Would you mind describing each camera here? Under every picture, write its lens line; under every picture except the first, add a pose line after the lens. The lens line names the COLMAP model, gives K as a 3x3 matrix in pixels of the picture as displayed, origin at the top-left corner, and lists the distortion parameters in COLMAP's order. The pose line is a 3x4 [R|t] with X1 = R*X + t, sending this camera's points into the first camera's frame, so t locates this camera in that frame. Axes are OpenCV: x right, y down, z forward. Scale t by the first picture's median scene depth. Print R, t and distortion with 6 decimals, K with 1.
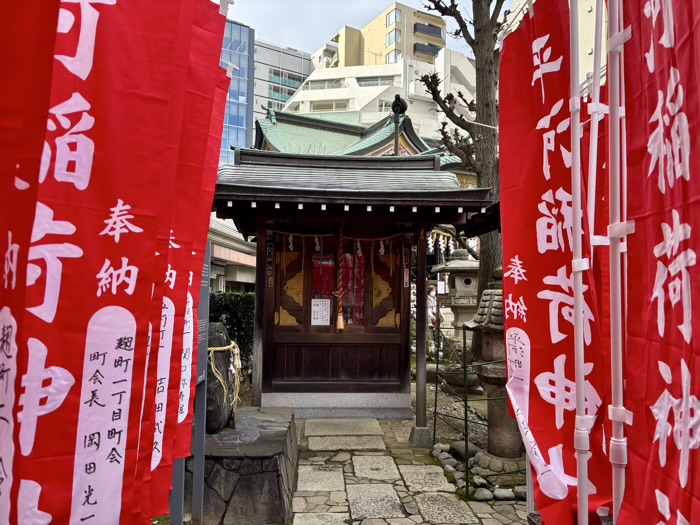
lens RADIAL K [[526.7, 0, 350.0], [0, 526.7, 262.5], [0, 0, 1]] dist [0.076402, -0.089277]
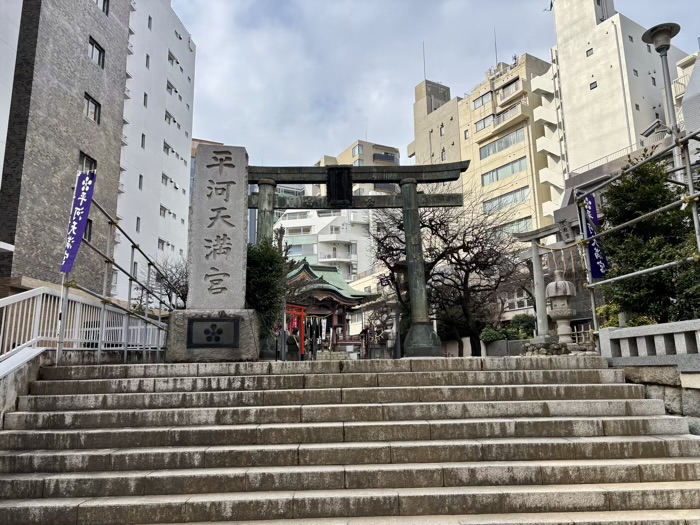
lens RADIAL K [[525.7, 0, 350.5], [0, 525.7, 267.3], [0, 0, 1]] dist [0.075399, -0.087899]
pose [[0.998755, -0.042173, -0.026638, 1.237854], [0.038376, 0.990802, -0.129767, 0.105299], [0.031865, 0.128583, 0.991187, -4.140590]]
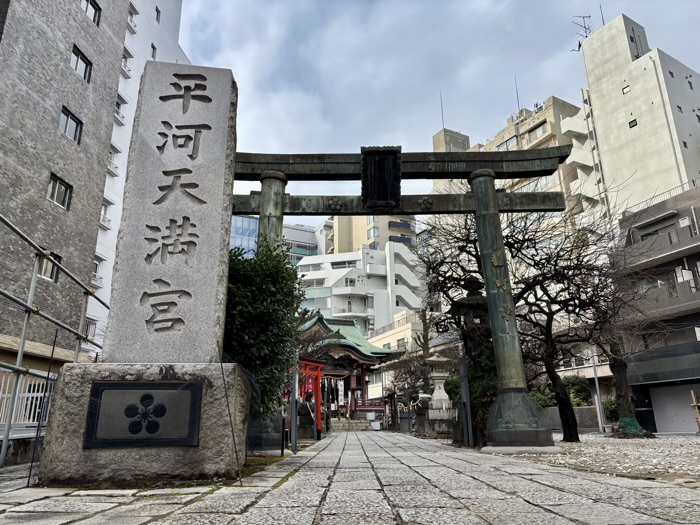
lens RADIAL K [[526.7, 0, 350.0], [0, 526.7, 262.5], [0, 0, 1]] dist [0.076402, -0.089277]
pose [[0.997950, -0.046913, -0.043524, 1.096932], [0.034643, 0.967898, -0.248946, 0.067582], [0.053805, 0.246928, 0.967539, -3.272606]]
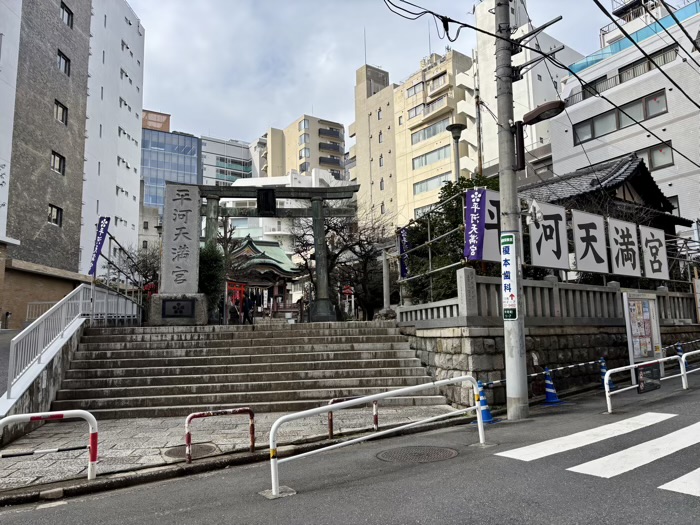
lens RADIAL K [[526.7, 0, 350.0], [0, 526.7, 262.5], [0, 0, 1]] dist [0.076402, -0.089277]
pose [[0.997432, -0.032426, 0.063852, 1.455212], [0.036977, 0.996759, -0.071441, 0.070539], [-0.061328, 0.073619, 0.995399, -5.220690]]
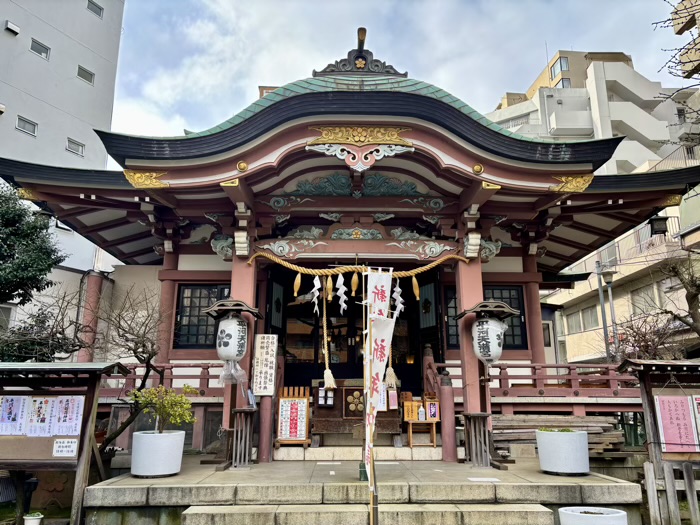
lens RADIAL K [[526.7, 0, 350.0], [0, 526.7, 262.5], [0, 0, 1]] dist [0.076402, -0.089277]
pose [[0.910862, -0.122182, -0.394210, 1.072679], [0.042195, 0.977738, -0.205544, 0.095859], [0.410548, 0.170588, 0.895740, 2.004029]]
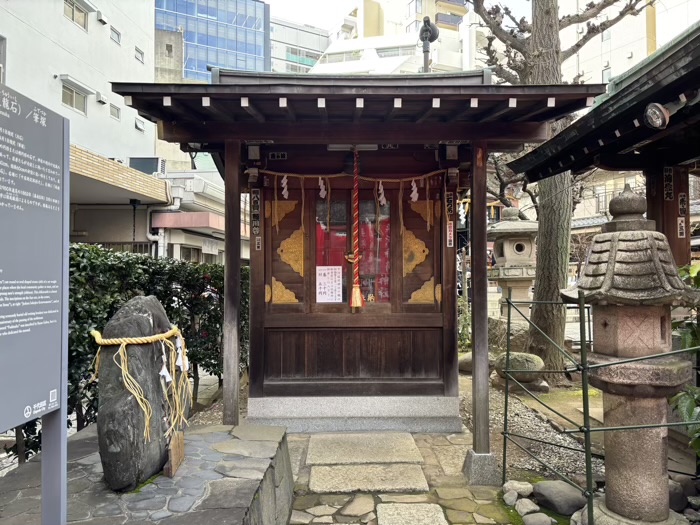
lens RADIAL K [[525.7, 0, 350.5], [0, 525.7, 267.3], [0, 0, 1]] dist [0.075399, -0.087899]
pose [[0.998893, -0.018455, -0.043259, 0.004263], [0.020139, 0.999043, 0.038822, 0.044152], [0.042501, -0.039651, 0.998309, 0.291949]]
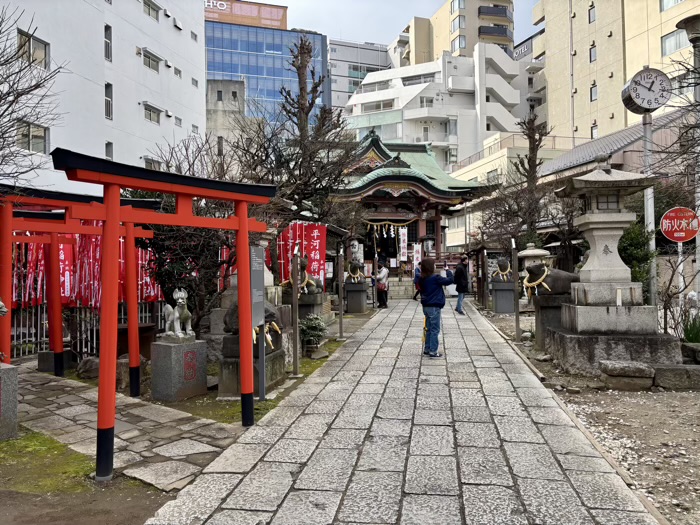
lens RADIAL K [[526.7, 0, 350.0], [0, 526.7, 262.5], [0, 0, 1]] dist [0.076402, -0.089277]
pose [[0.976134, -0.036780, -0.214034, 1.143934], [0.045298, 0.998359, 0.035030, -0.025340], [0.212394, -0.043889, 0.976198, -1.201943]]
